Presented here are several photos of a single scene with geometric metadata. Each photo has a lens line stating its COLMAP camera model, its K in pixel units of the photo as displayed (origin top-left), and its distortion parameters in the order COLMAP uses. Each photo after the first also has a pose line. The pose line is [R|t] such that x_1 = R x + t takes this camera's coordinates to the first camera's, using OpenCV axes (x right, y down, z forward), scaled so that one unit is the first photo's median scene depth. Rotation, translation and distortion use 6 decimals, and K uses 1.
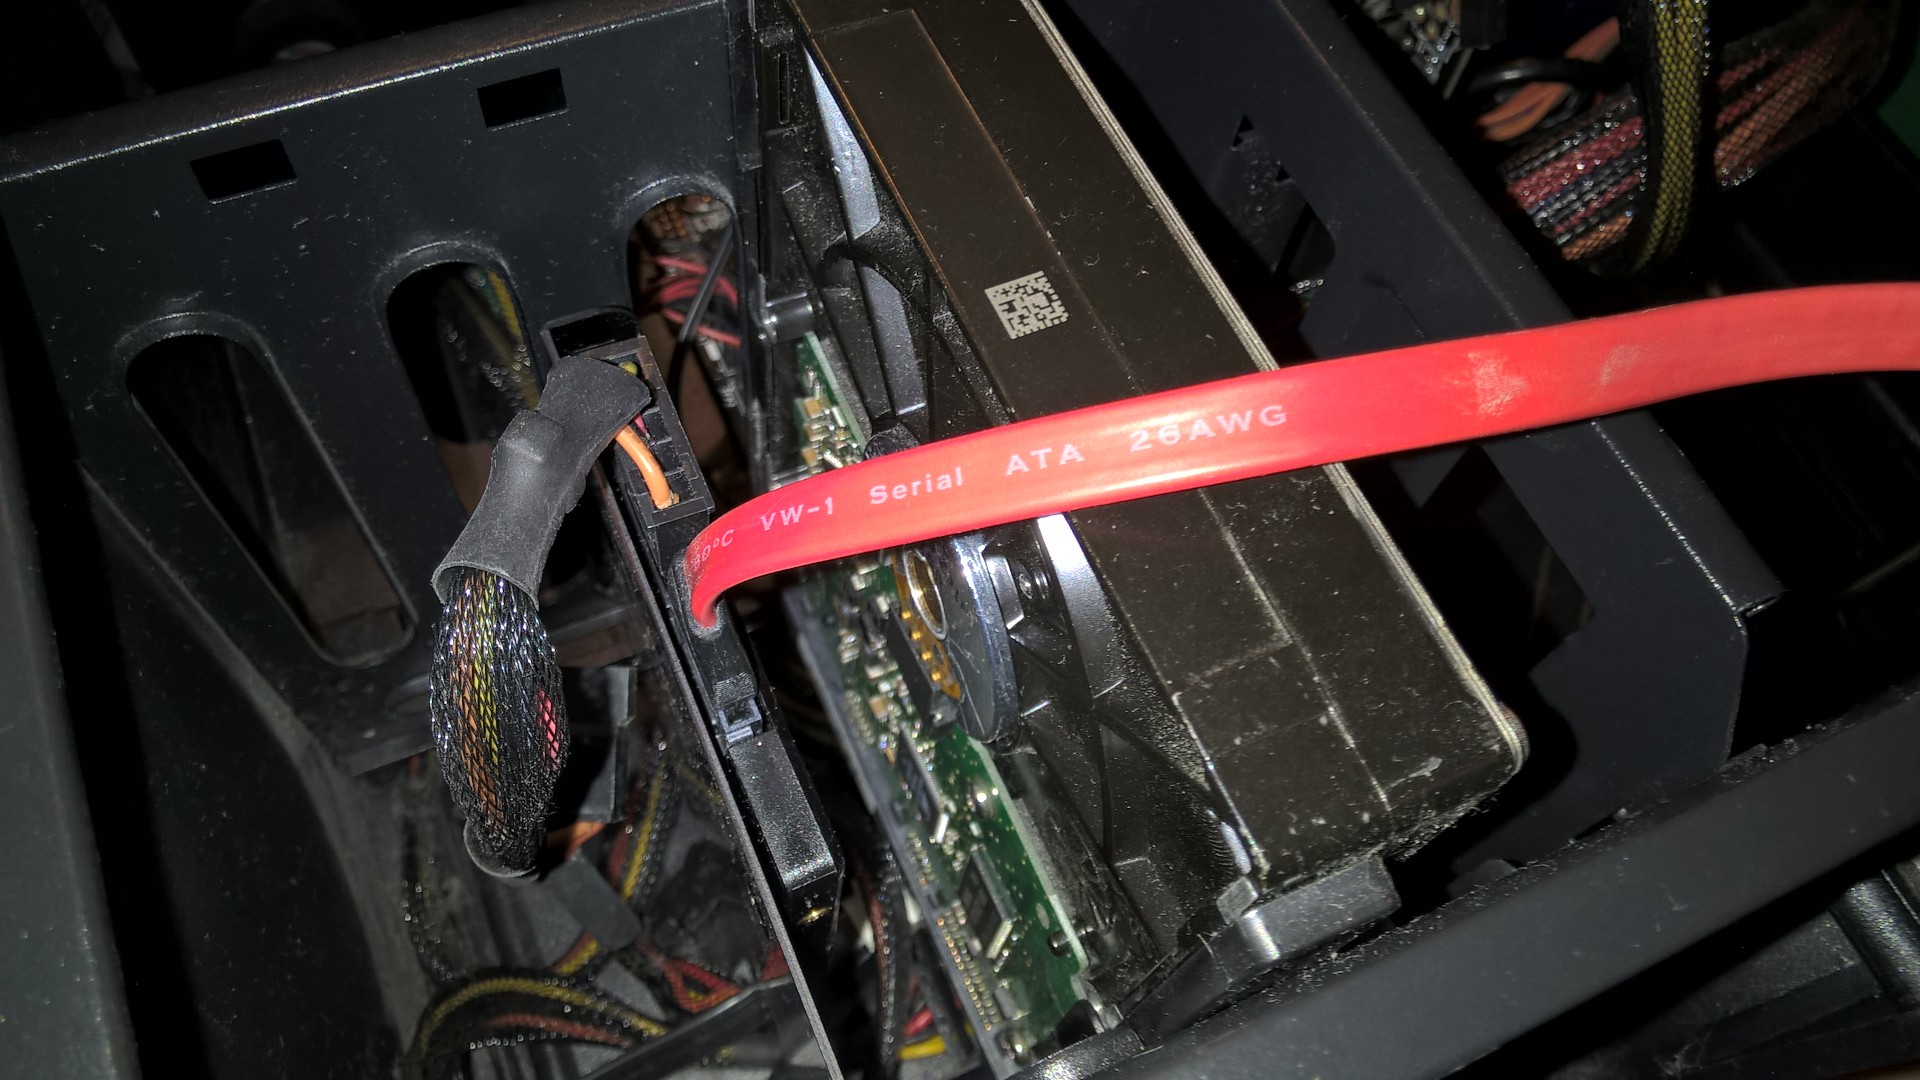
lens RADIAL K [[1445.8, 0, 950.6], [0, 1445.8, 520.3], [0, 0, 1]] dist [-0.007242, -0.004391]
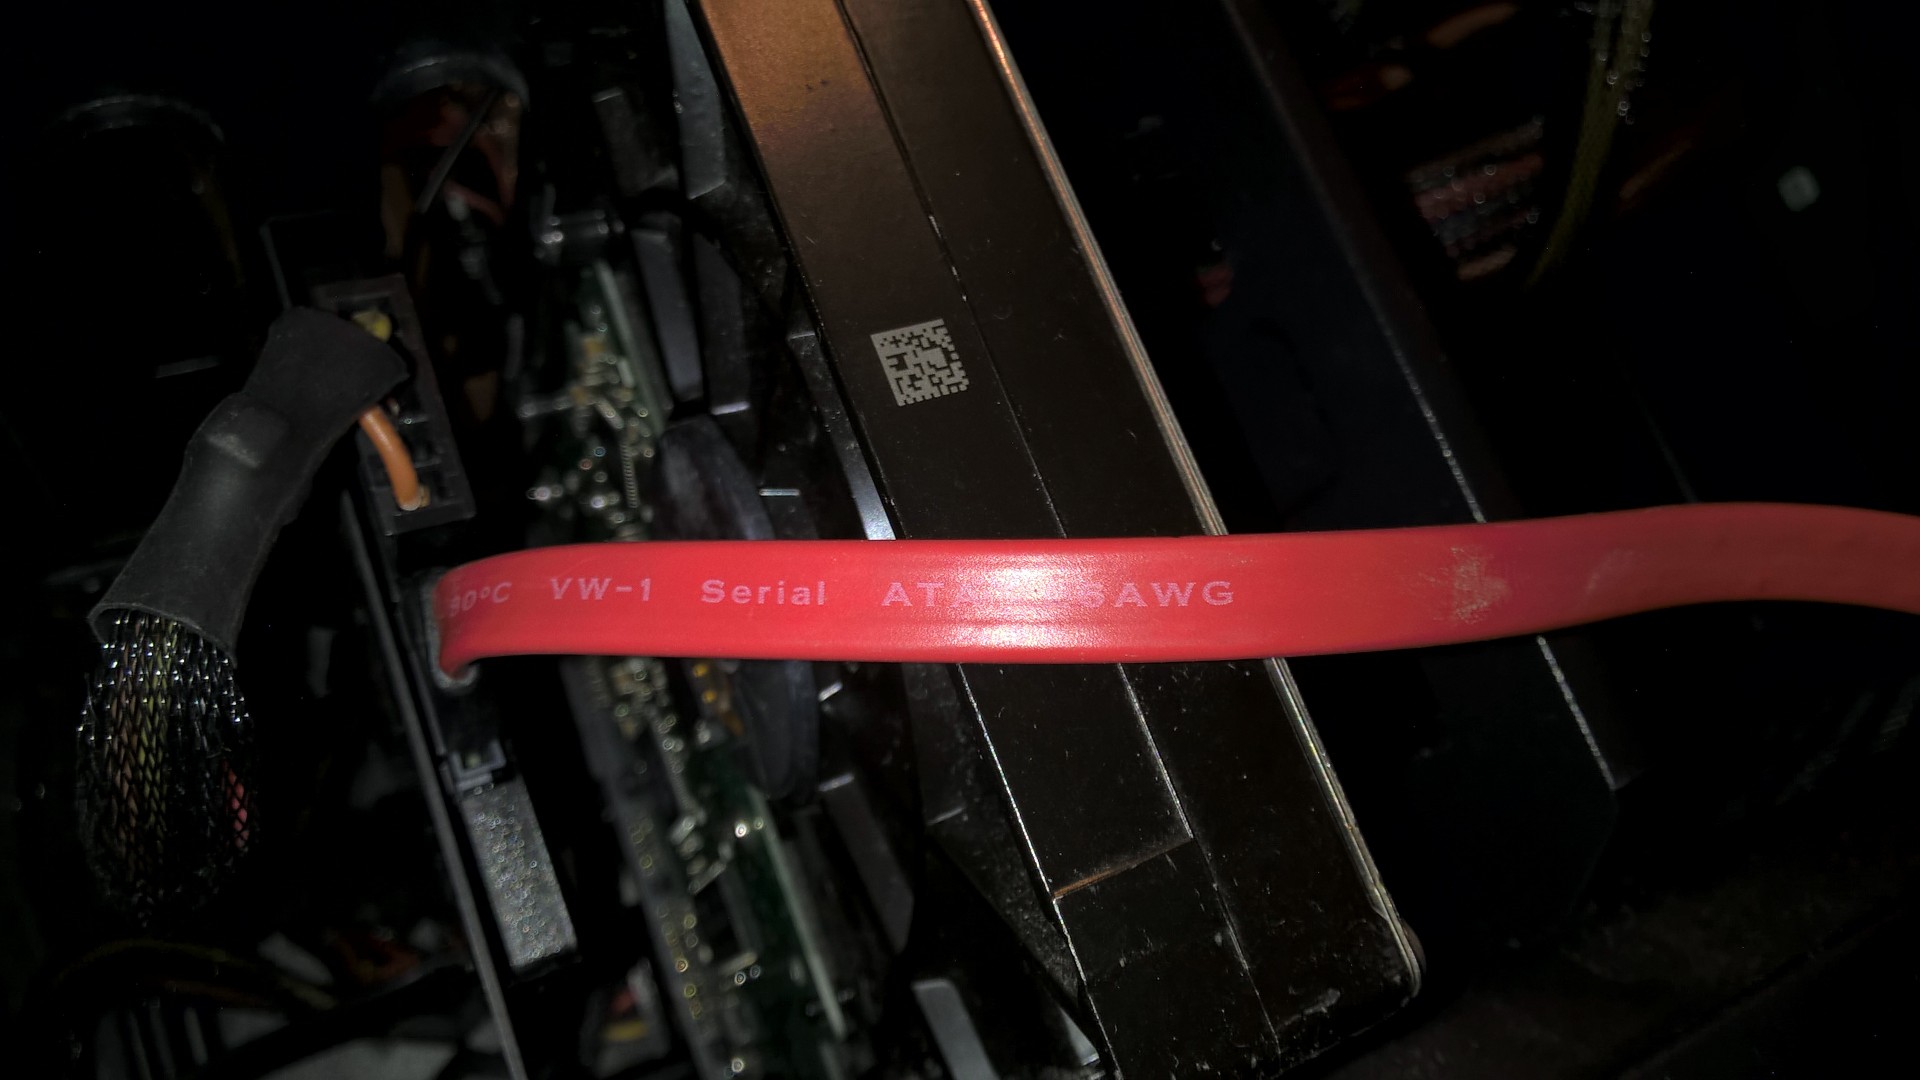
lens RADIAL K [[1480.9, 0, 950.1], [0, 1480.9, 539.5], [0, 0, 1]] dist [-0.014779, -0.004366]
pose [[0.972984, 0.116261, 0.199465, -0.069469], [-0.139070, 0.984765, 0.104395, -0.116581], [-0.184289, -0.129314, 0.974328, 0.153491]]
